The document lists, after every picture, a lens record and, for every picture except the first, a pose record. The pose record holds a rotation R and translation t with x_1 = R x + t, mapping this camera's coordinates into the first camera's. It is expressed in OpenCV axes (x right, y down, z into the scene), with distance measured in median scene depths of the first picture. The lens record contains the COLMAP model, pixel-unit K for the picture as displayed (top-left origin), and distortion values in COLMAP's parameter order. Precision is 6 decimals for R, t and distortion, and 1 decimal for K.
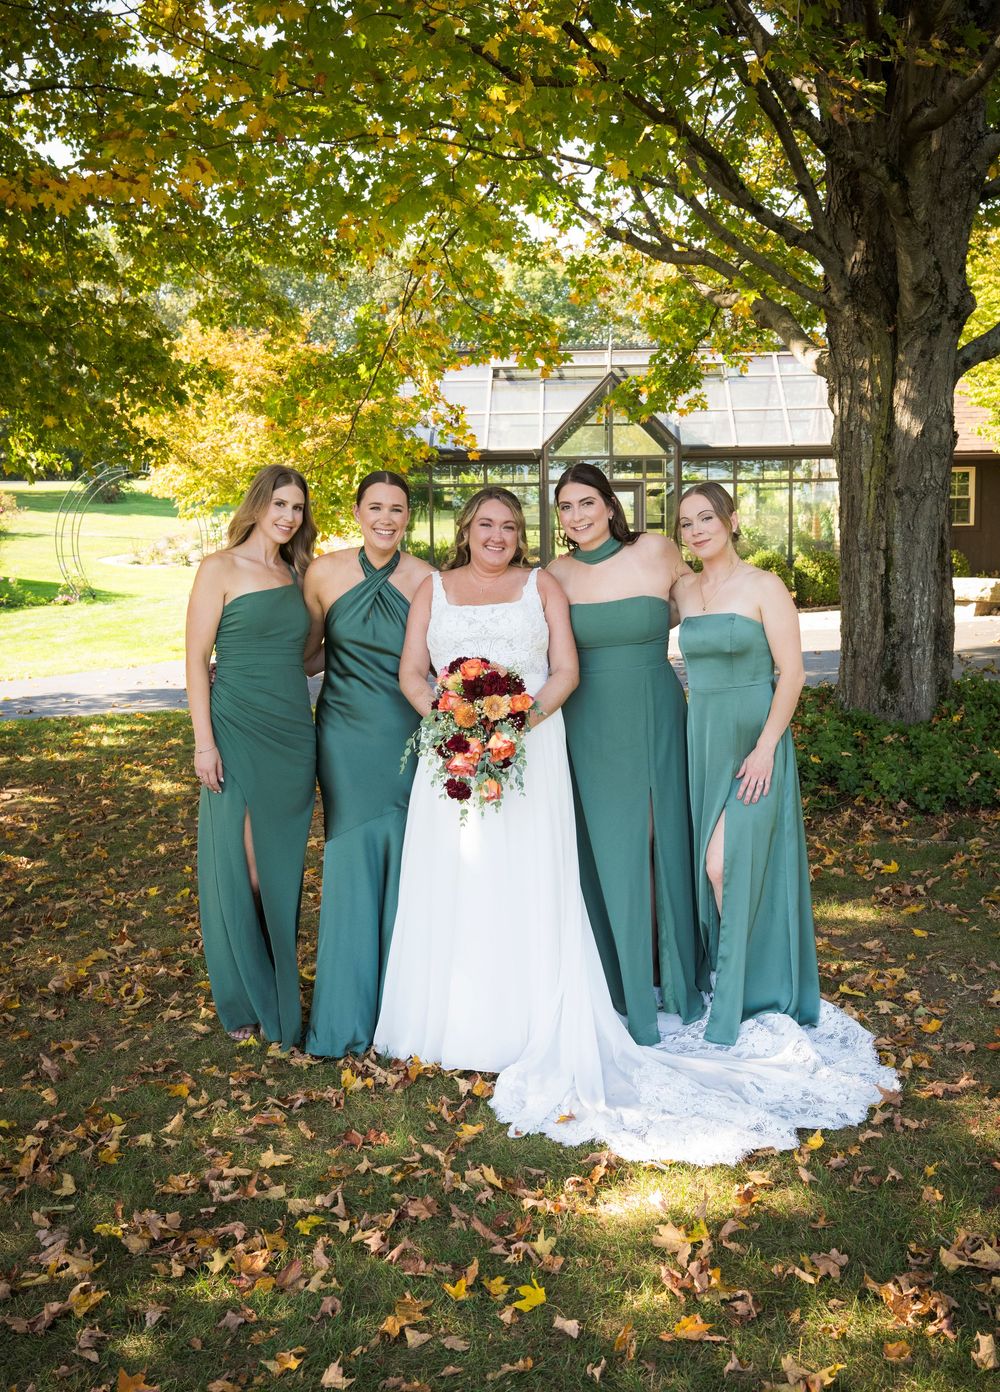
lens RADIAL K [[1298.2, 0, 500.0], [0, 1298.2, 696.0], [0, 0, 1]] dist [-0.001960, -0.000687]
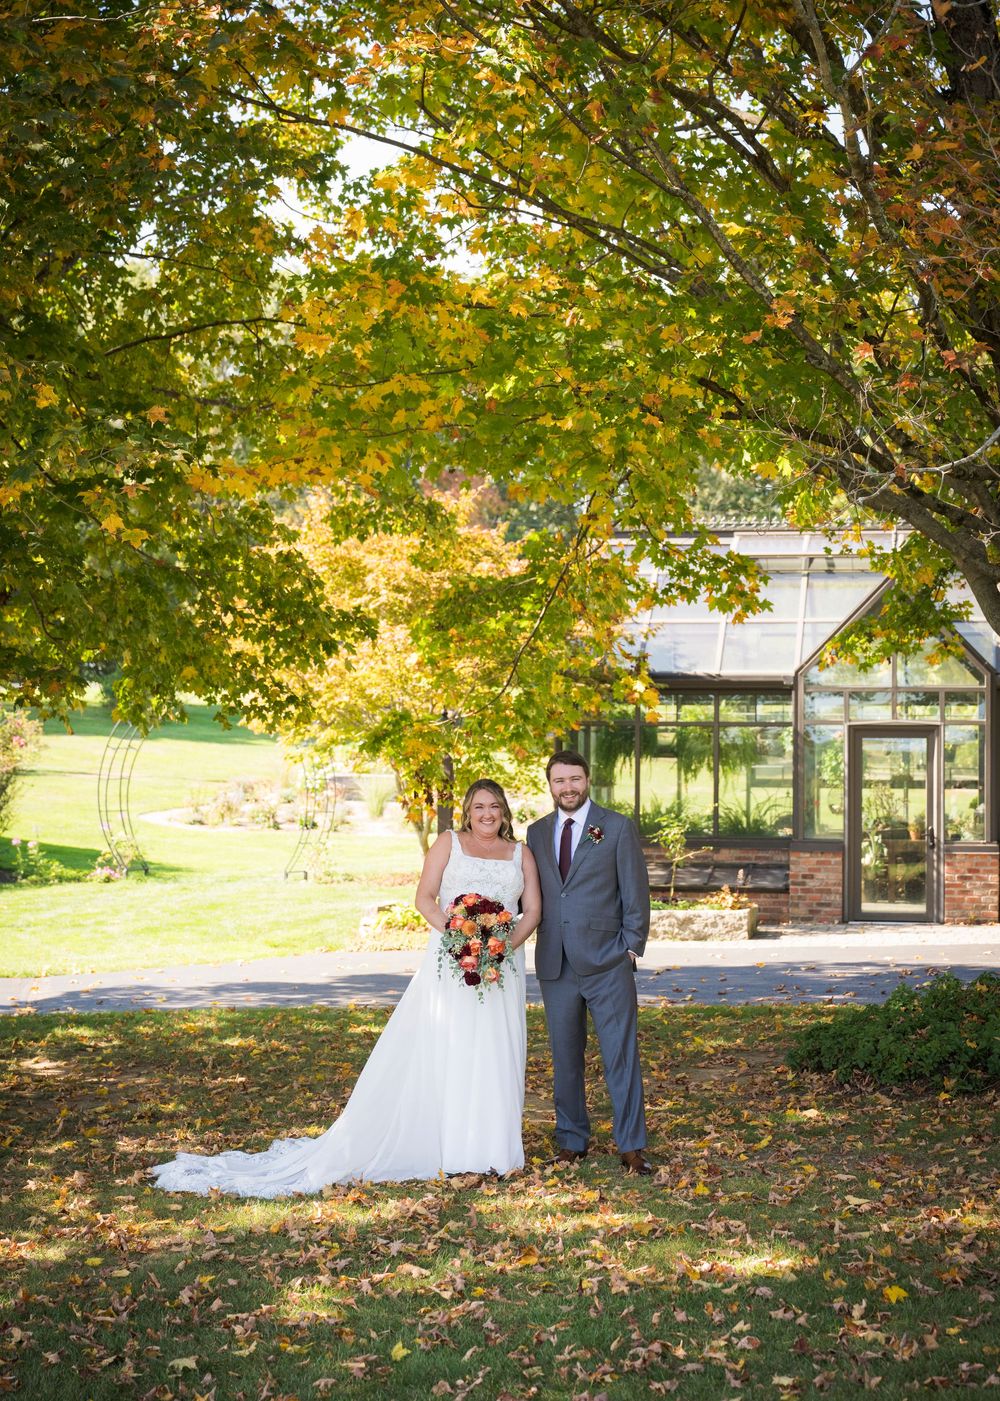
lens RADIAL K [[2528.0, 0, 458.8], [0, 2528.0, 701.8], [0, 0, 1]] dist [-0.000046, 0.115841]
pose [[0.989297, 0.015068, -0.145139, 0.053640], [-0.037046, 0.988001, -0.149939, 0.037419], [0.141138, 0.153711, 0.977984, -0.380123]]
